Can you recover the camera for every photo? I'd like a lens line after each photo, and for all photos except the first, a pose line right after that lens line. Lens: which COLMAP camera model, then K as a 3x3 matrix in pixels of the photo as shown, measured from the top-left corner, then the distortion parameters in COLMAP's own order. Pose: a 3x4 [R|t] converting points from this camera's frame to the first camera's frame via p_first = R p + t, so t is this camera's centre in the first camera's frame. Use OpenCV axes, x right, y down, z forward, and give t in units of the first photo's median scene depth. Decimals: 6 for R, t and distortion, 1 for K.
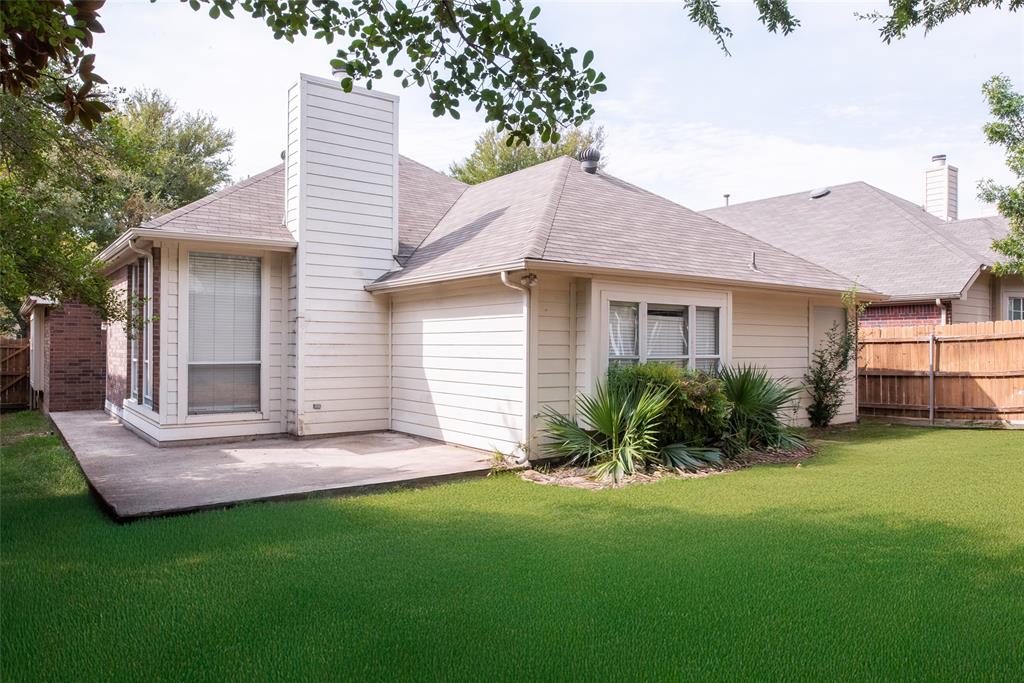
lens RADIAL K [[704.9, 0, 512.2], [0, 704.9, 342.9], [0, 0, 1]] dist [-0.008054, -0.003846]
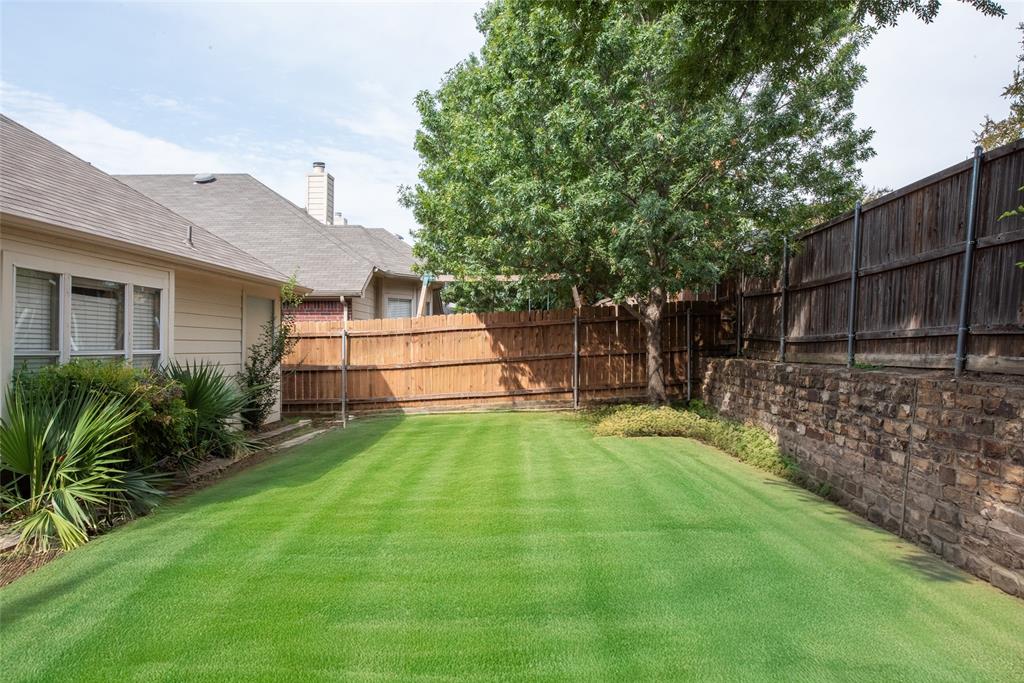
lens RADIAL K [[704.9, 0, 511.5], [0, 704.9, 342.7], [0, 0, 1]] dist [-0.008054, -0.003846]
pose [[0.630571, 0.000037, 0.776131, -0.056084], [-0.001600, 0.999998, 0.001252, 0.005980], [-0.776130, -0.002031, 0.630570, 0.169175]]
